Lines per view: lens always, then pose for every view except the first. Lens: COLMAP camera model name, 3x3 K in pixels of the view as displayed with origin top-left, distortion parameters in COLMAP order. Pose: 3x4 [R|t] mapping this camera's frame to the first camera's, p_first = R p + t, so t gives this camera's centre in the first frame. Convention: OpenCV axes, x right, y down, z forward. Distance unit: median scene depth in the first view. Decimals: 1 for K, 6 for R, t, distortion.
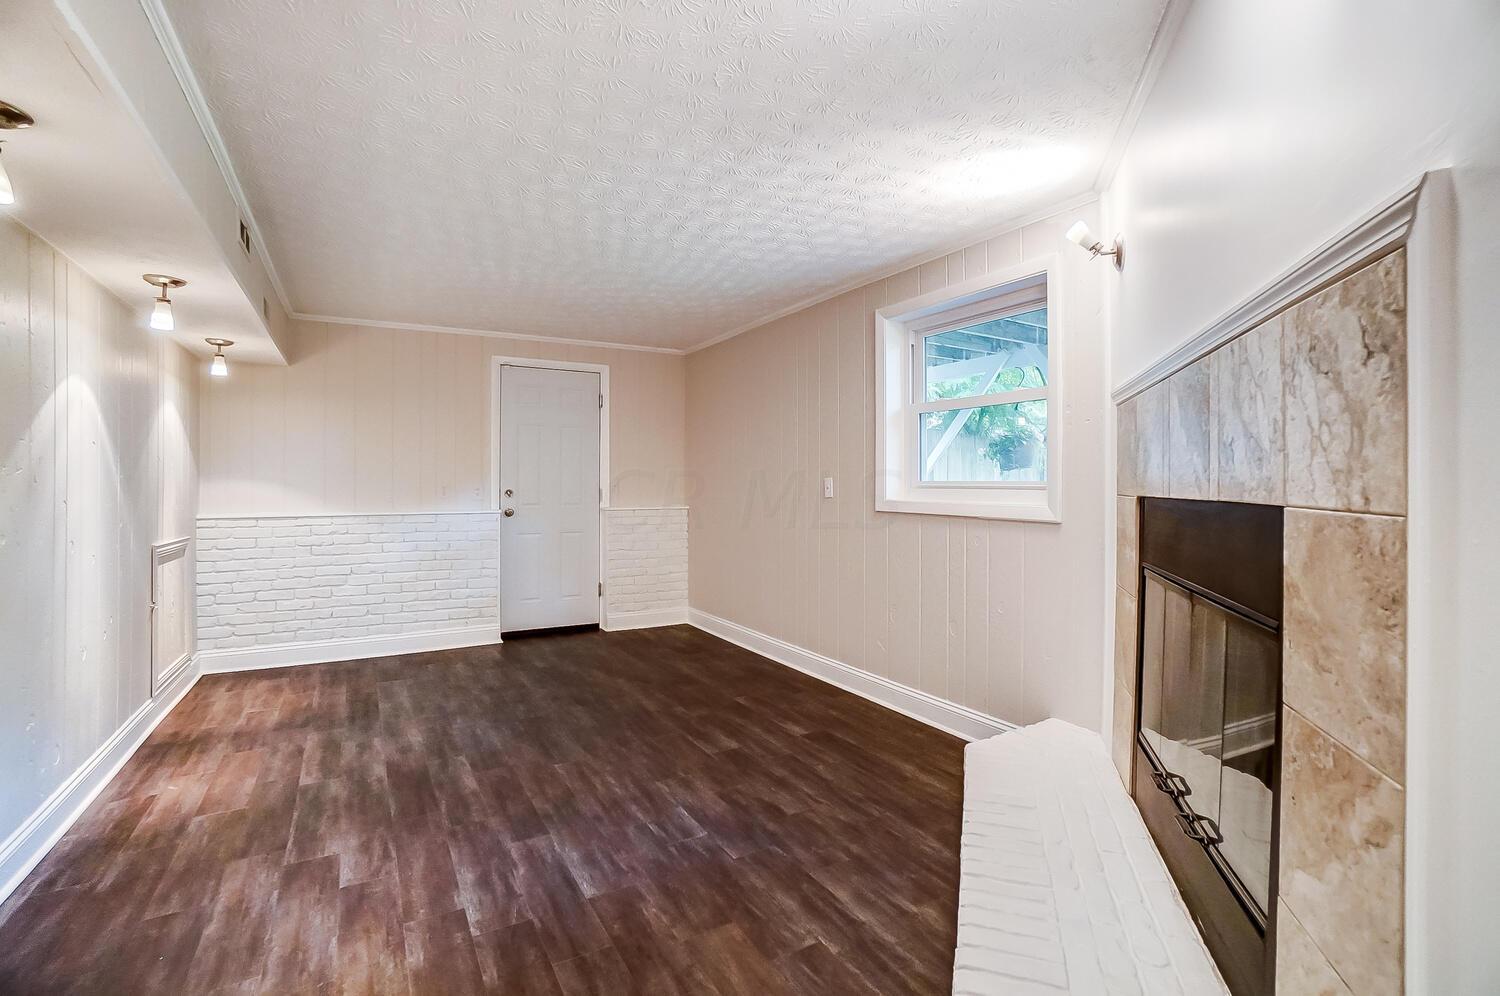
lens RADIAL K [[653.8, 0, 753.2], [0, 653.8, 482.3], [0, 0, 1]] dist [-0.035656, 0.000323]
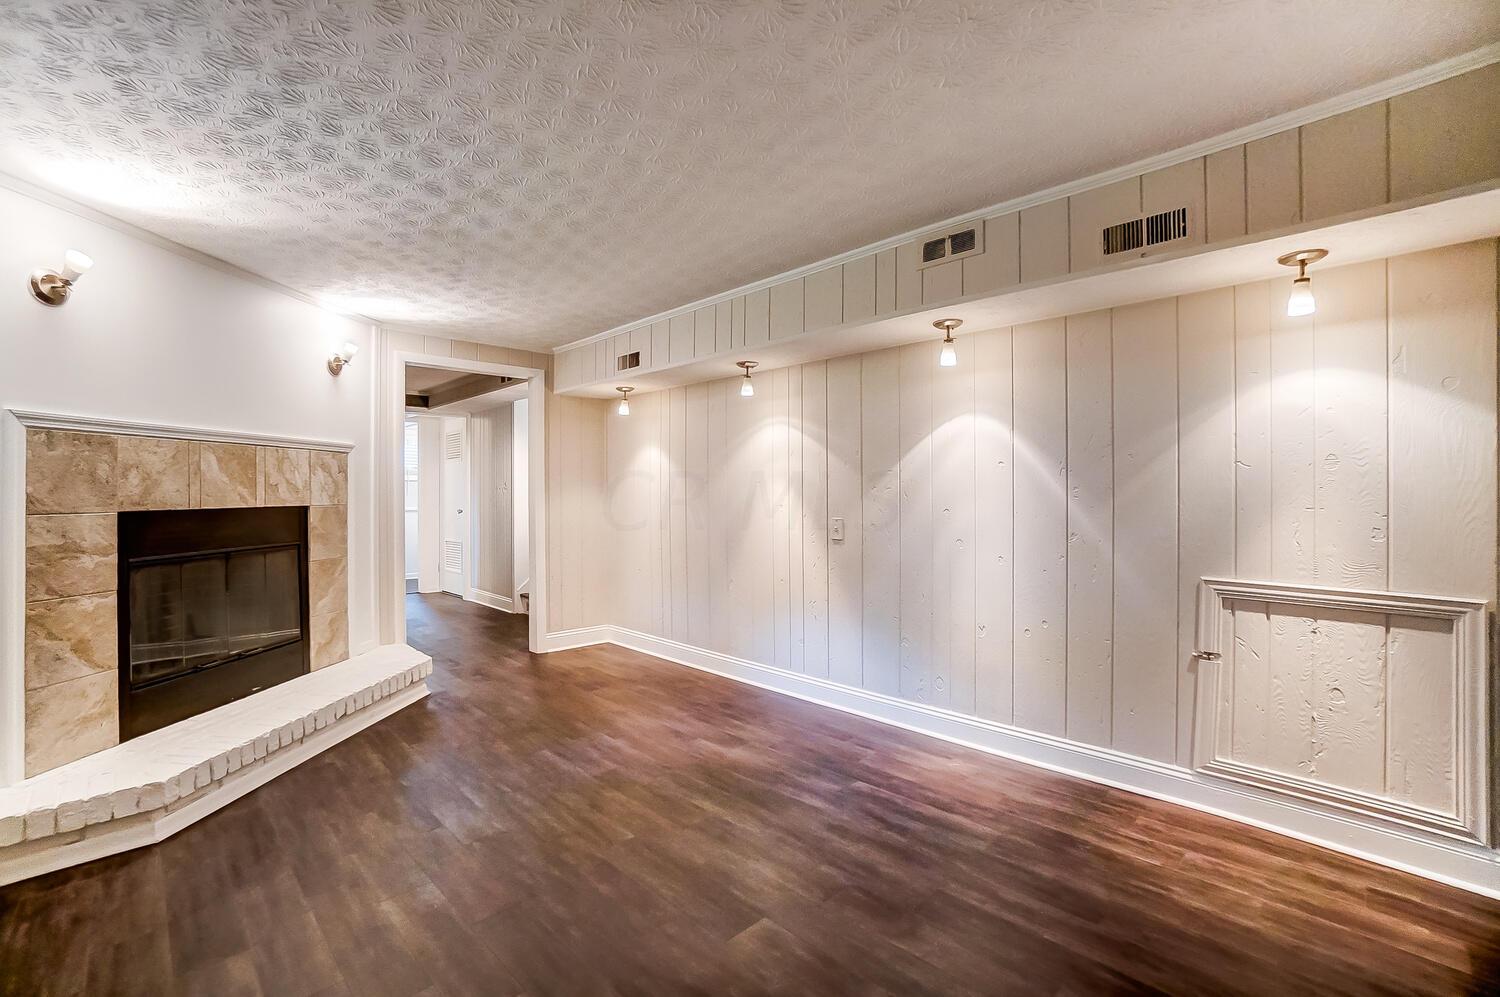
lens RADIAL K [[666.2, 0, 736.3], [0, 666.2, 496.5], [0, 0, 1]] dist [-0.045295, 0.015709]
pose [[-0.976218, 0.005456, -0.216722, -0.239565], [0.004761, 0.999982, 0.003732, -0.005465], [0.216739, 0.002611, -0.976226, 1.769679]]
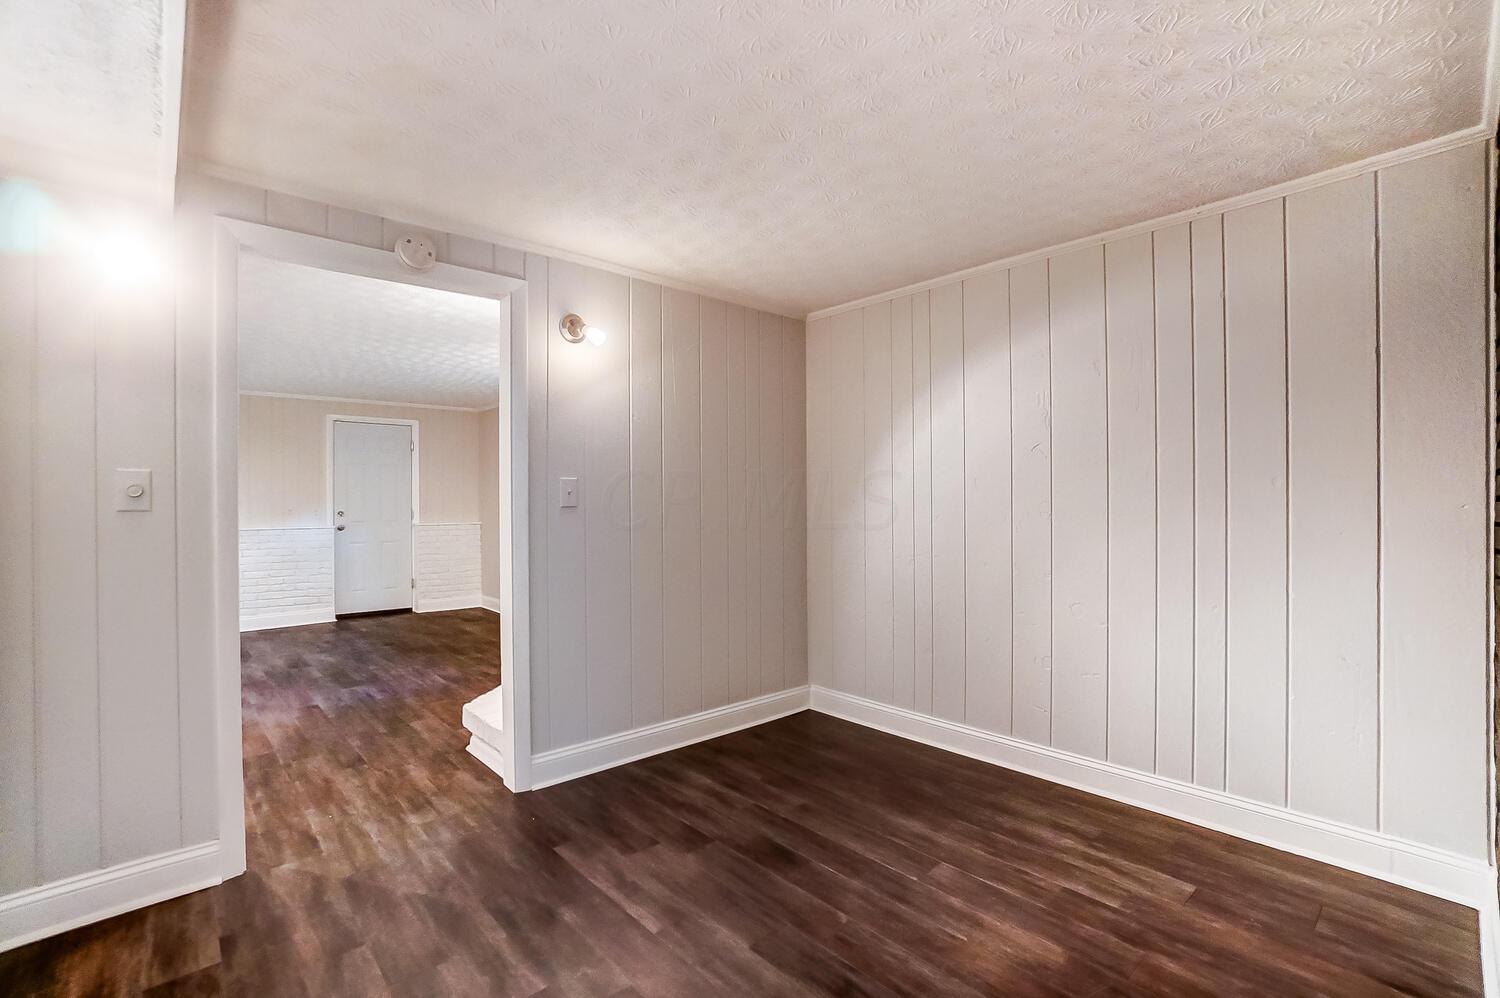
lens RADIAL K [[669.4, 0, 754.2], [0, 669.4, 507.2], [0, 0, 1]] dist [-0.066707, 0.028283]
pose [[0.979757, -0.004582, 0.200139, 0.348816], [0.002791, 0.999954, 0.009230, -0.012570], [-0.200172, -0.008485, 0.979724, -0.906822]]
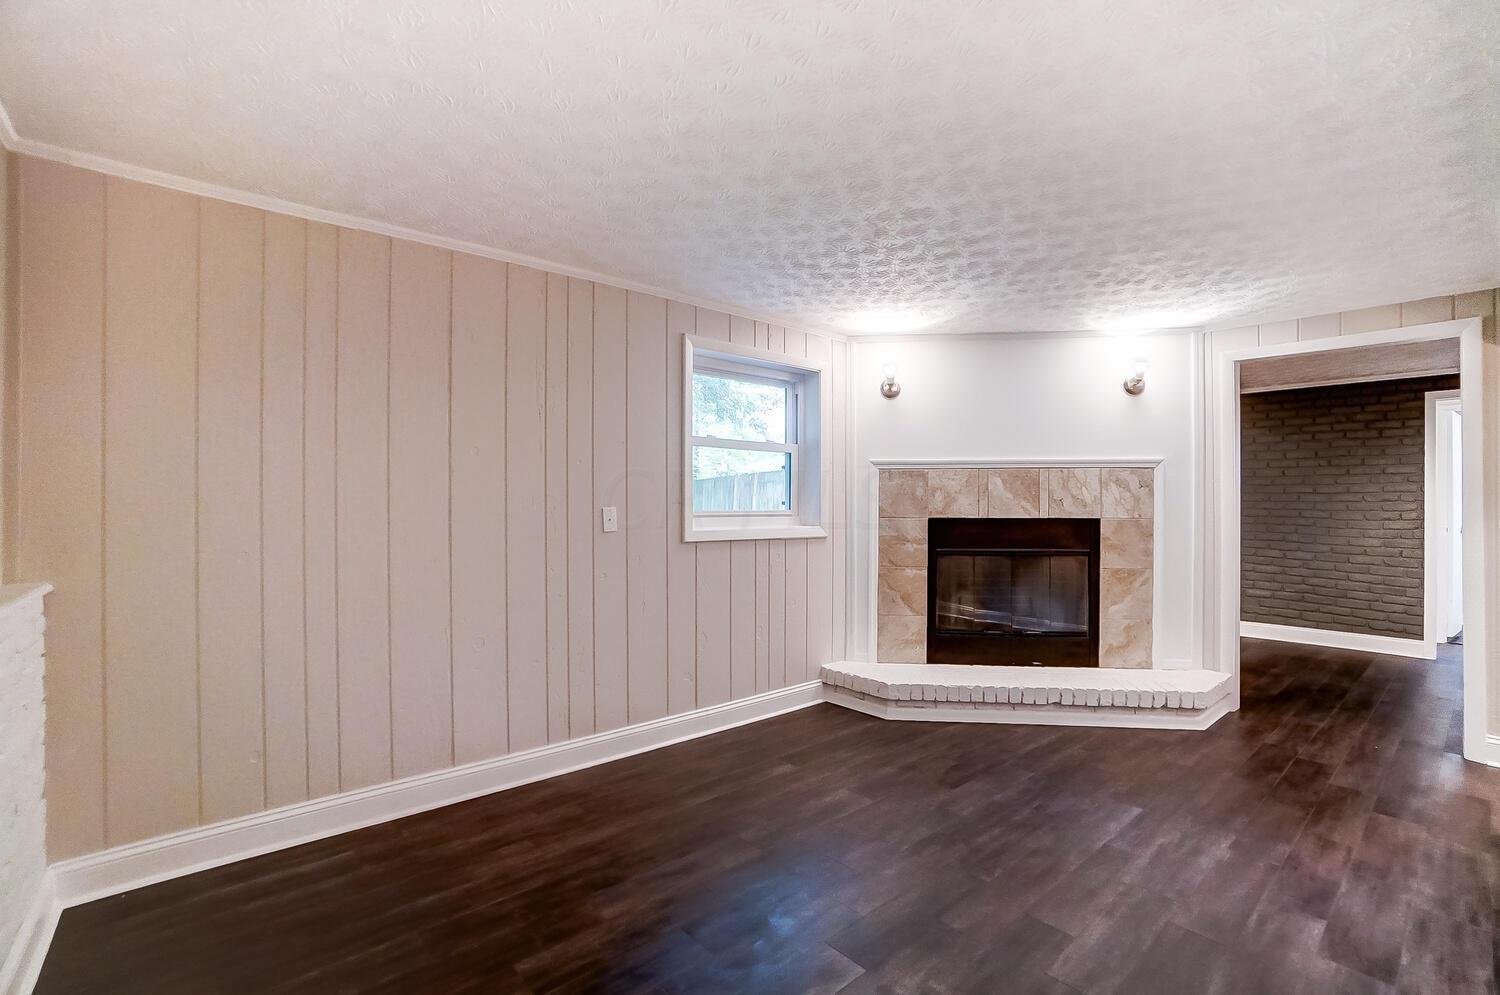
lens RADIAL K [[666.2, 0, 736.3], [0, 666.2, 495.5], [0, 0, 1]] dist [-0.045295, 0.015709]
pose [[-0.161877, 0.013725, 0.986715, -0.983182], [-0.005902, 0.999872, -0.014876, -0.009986], [-0.986793, -0.008232, -0.161775, 1.357116]]
